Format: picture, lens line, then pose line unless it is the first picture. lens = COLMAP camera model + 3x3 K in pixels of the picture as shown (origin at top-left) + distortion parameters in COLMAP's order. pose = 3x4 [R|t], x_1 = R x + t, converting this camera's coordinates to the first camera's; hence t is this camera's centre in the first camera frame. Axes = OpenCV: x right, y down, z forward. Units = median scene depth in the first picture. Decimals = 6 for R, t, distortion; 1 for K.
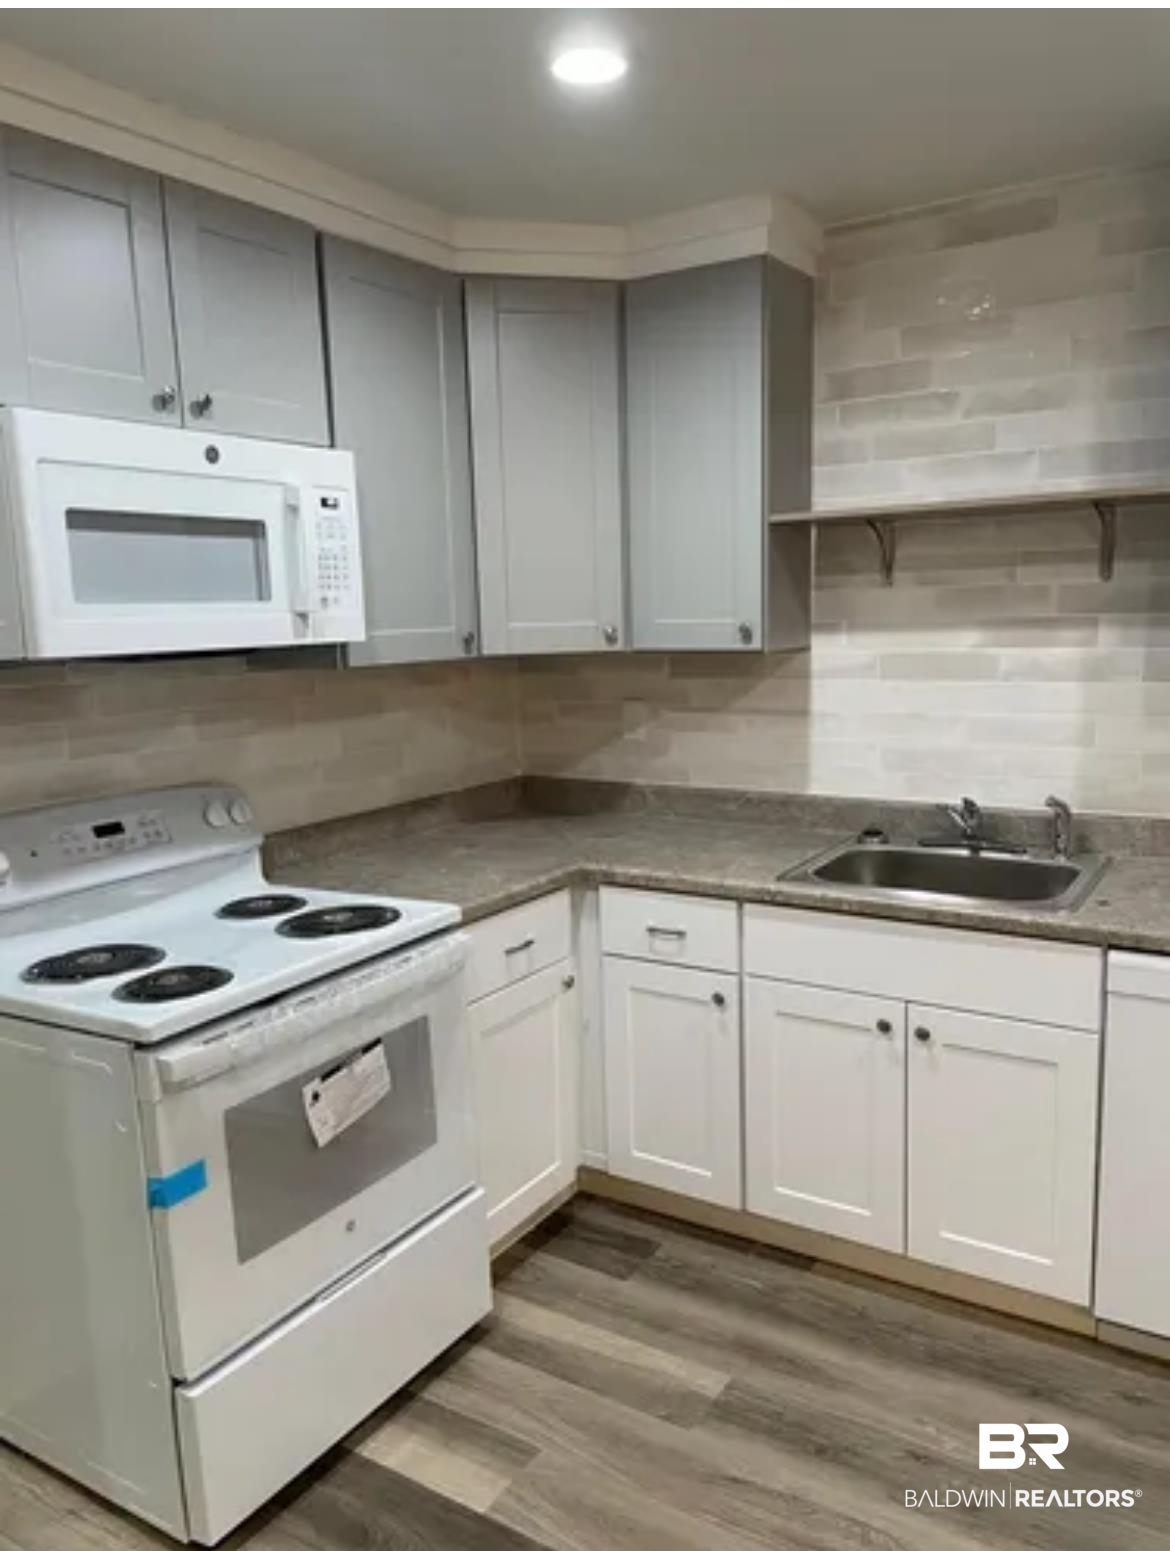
lens RADIAL K [[1174.9, 0, 586.8], [0, 1174.9, 789.7], [0, 0, 1]] dist [0.035752, -0.034134]
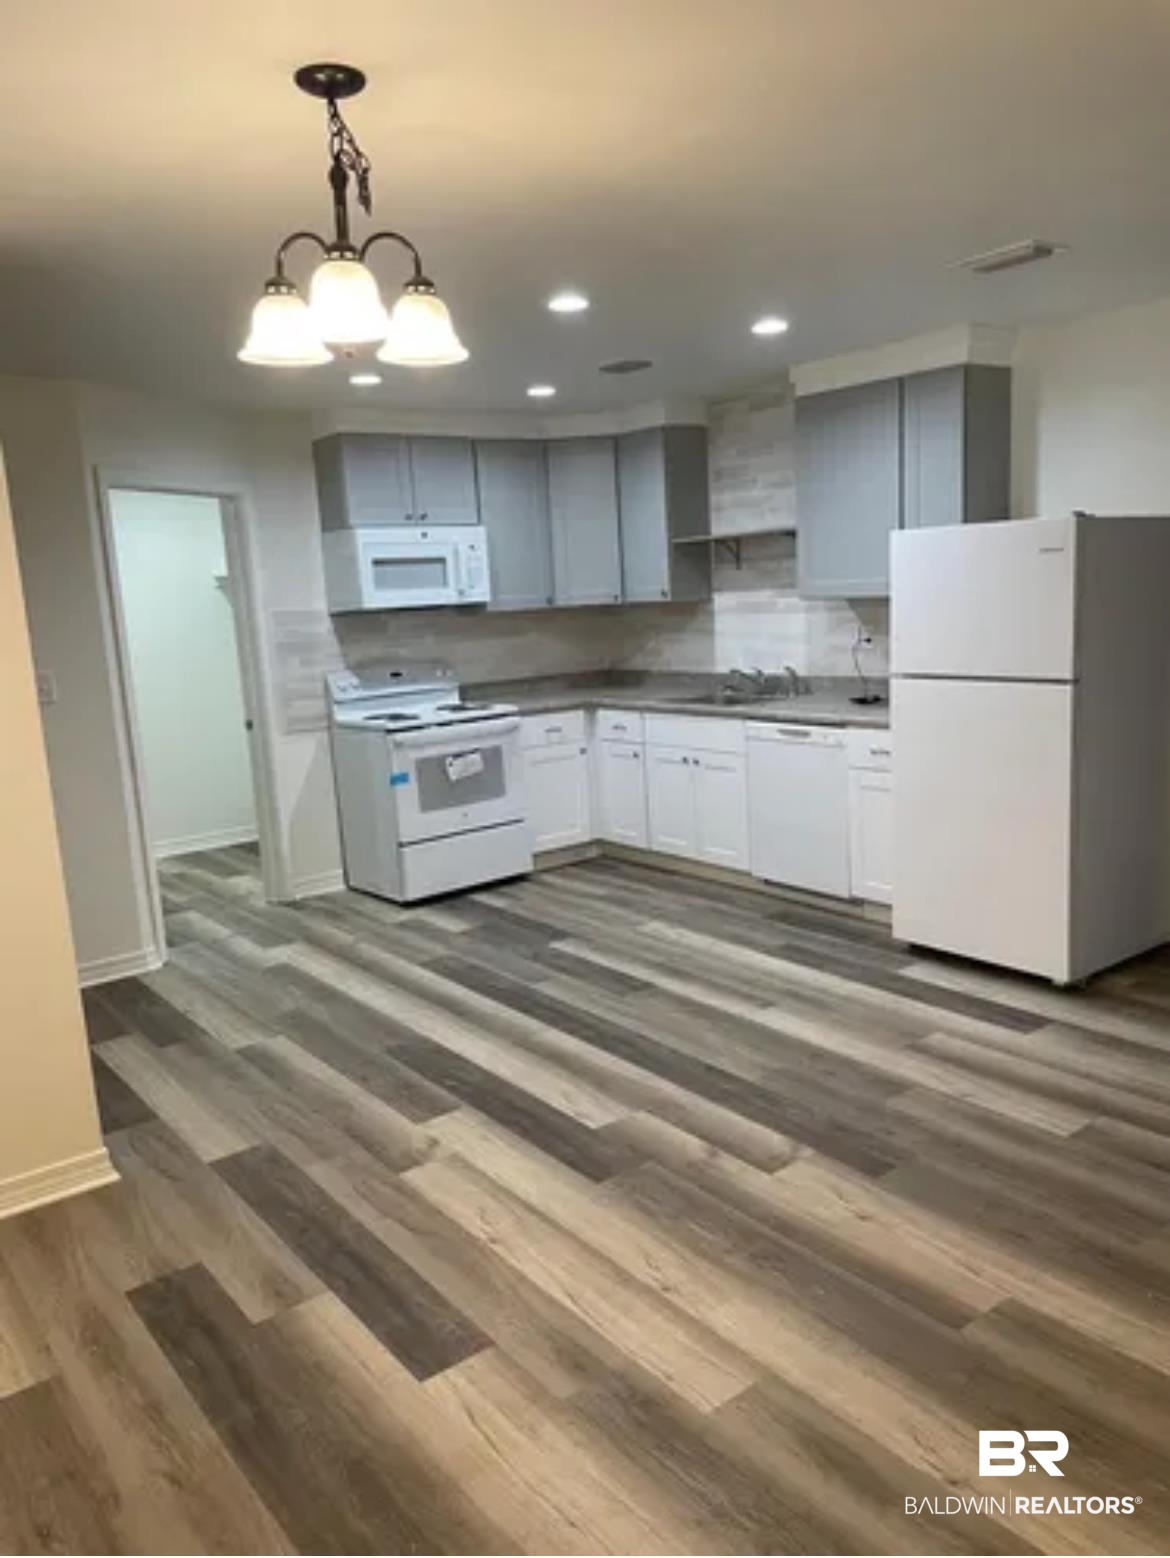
lens RADIAL K [[1170.0, 0, 582.5], [0, 1170.0, 784.4], [0, 0, 1]] dist [0.062691, -0.002057]
pose [[0.939229, 0.031331, -0.341859, 0.805747], [-0.021754, 0.999257, 0.031814, 0.167353], [0.342602, -0.022444, 0.939213, -1.200759]]
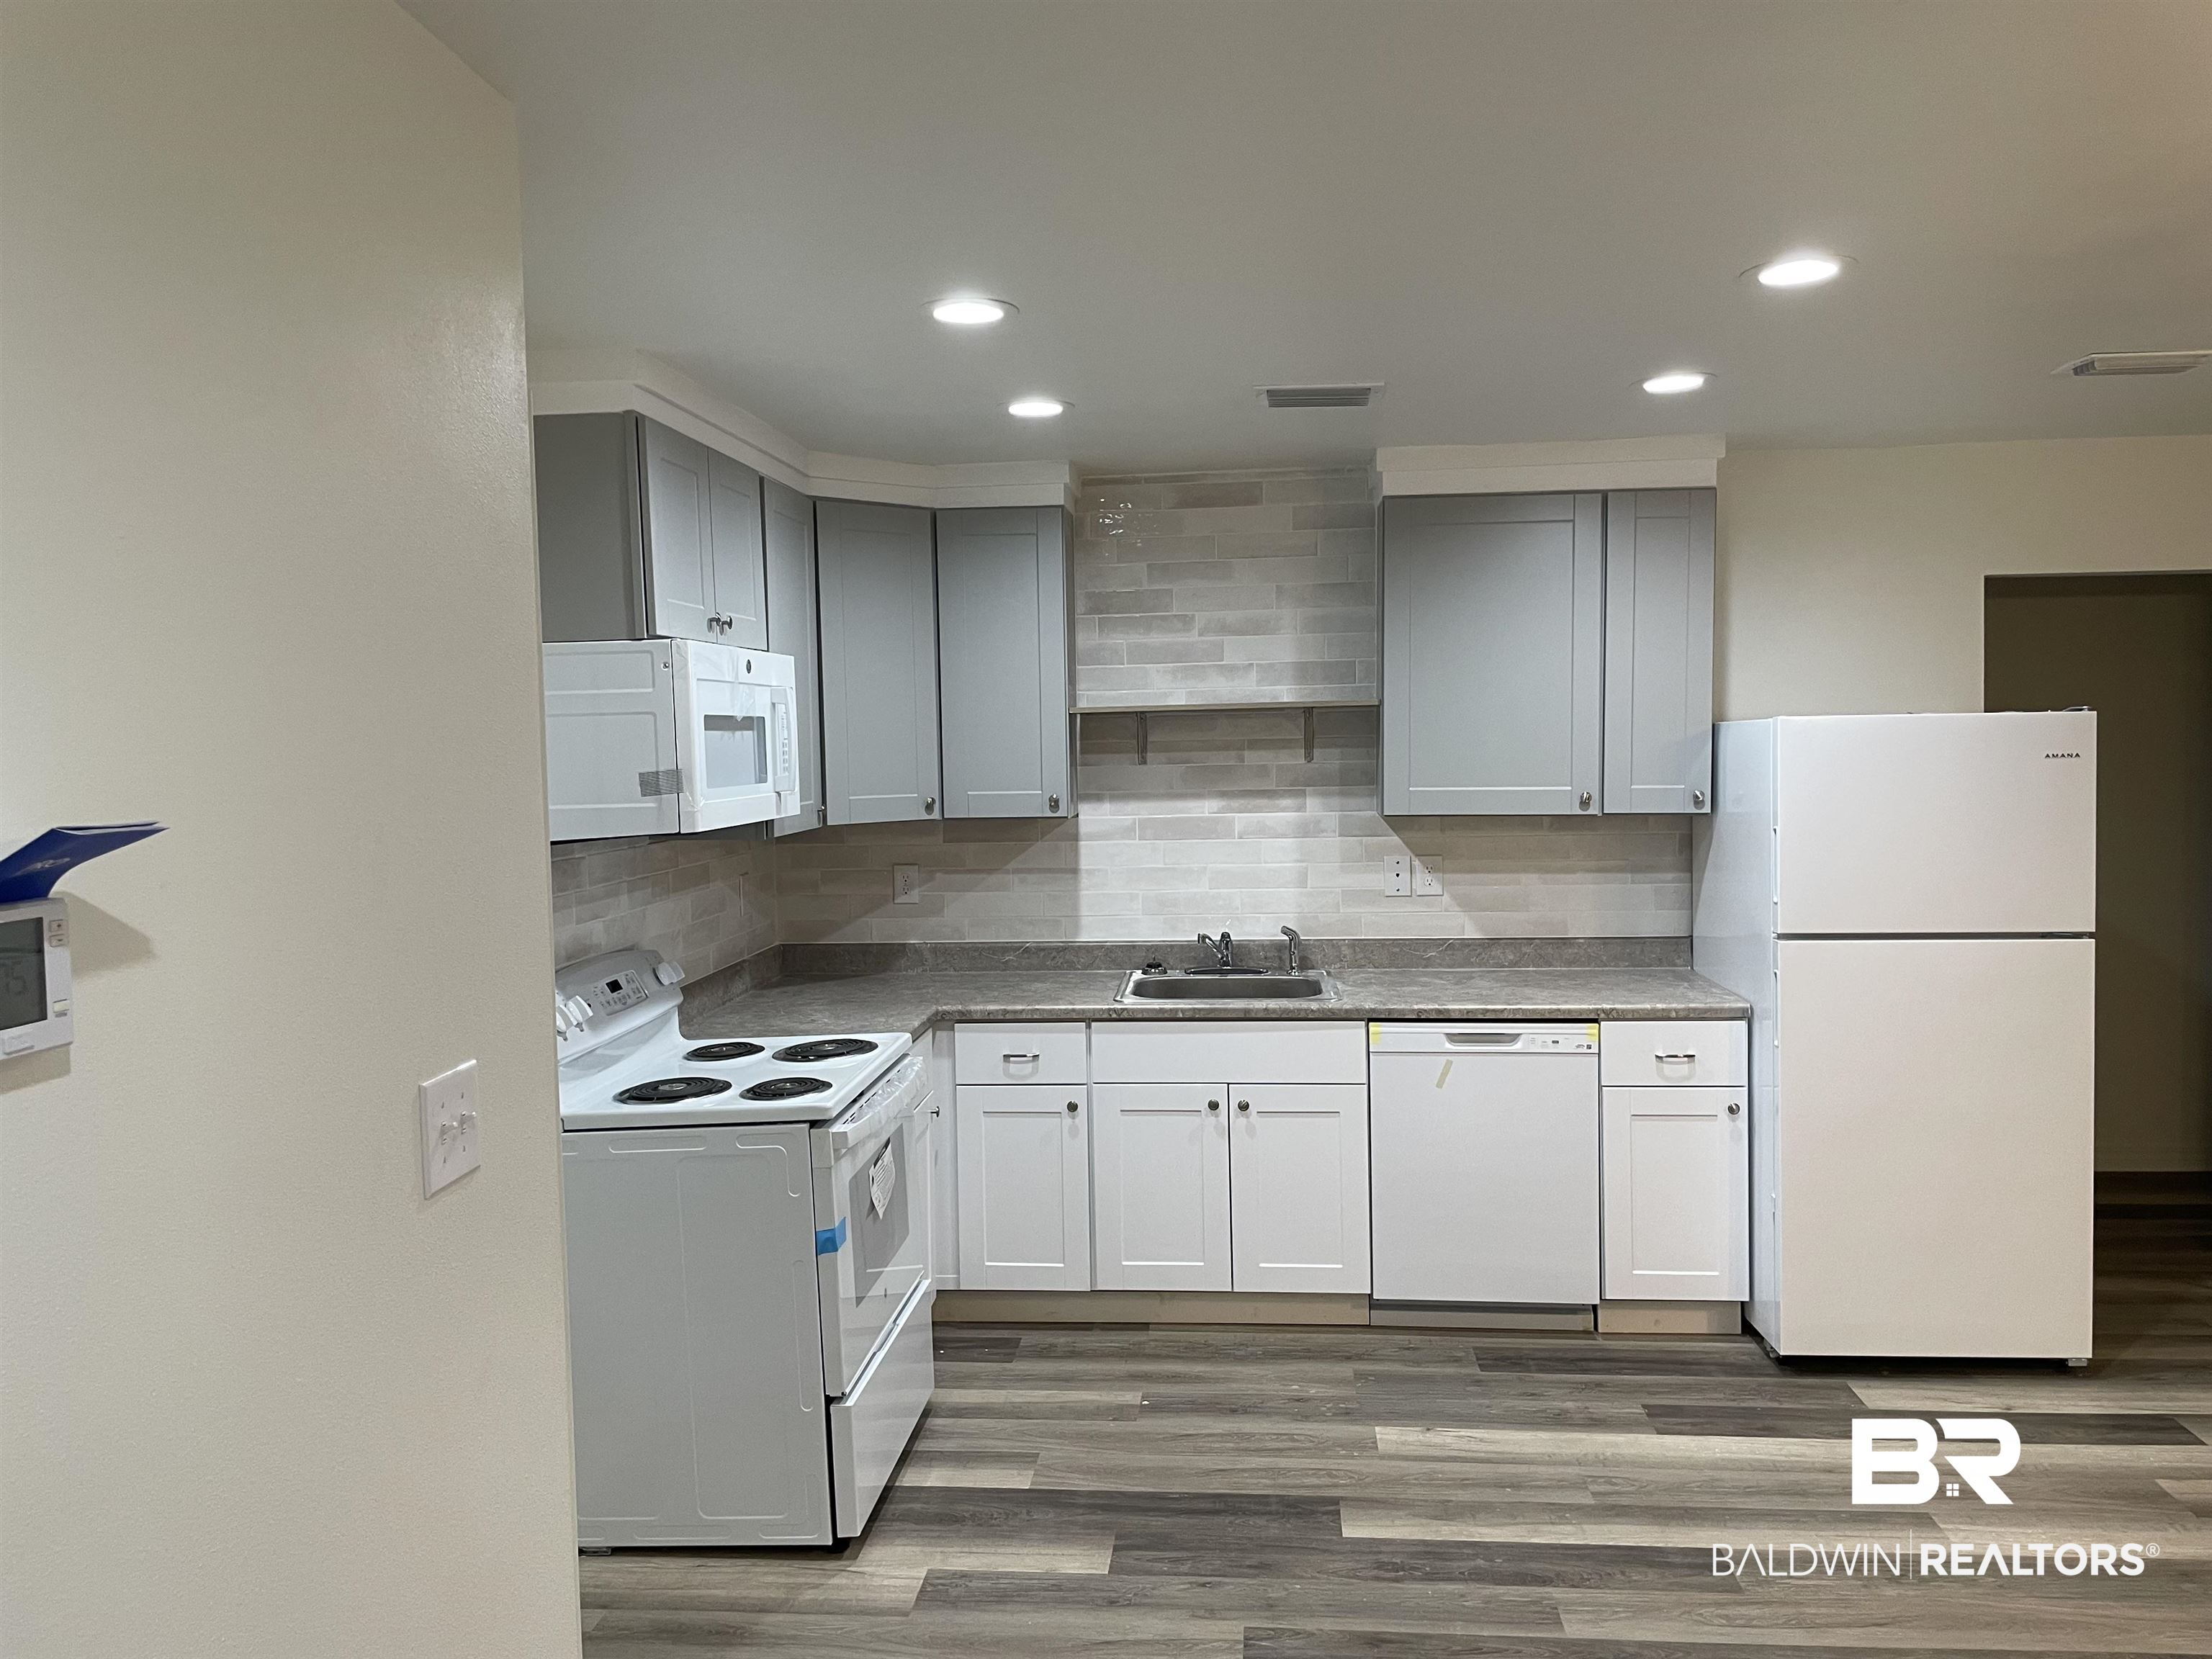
lens RADIAL K [[1665.0, 0, 1098.2], [0, 1665.0, 815.4], [0, 0, 1]] dist [0.027325, -0.030752]
pose [[0.890465, -0.014346, 0.454826, -0.634730], [0.068734, 0.992275, -0.103272, 0.060592], [-0.449832, 0.123222, 0.884572, -0.552190]]
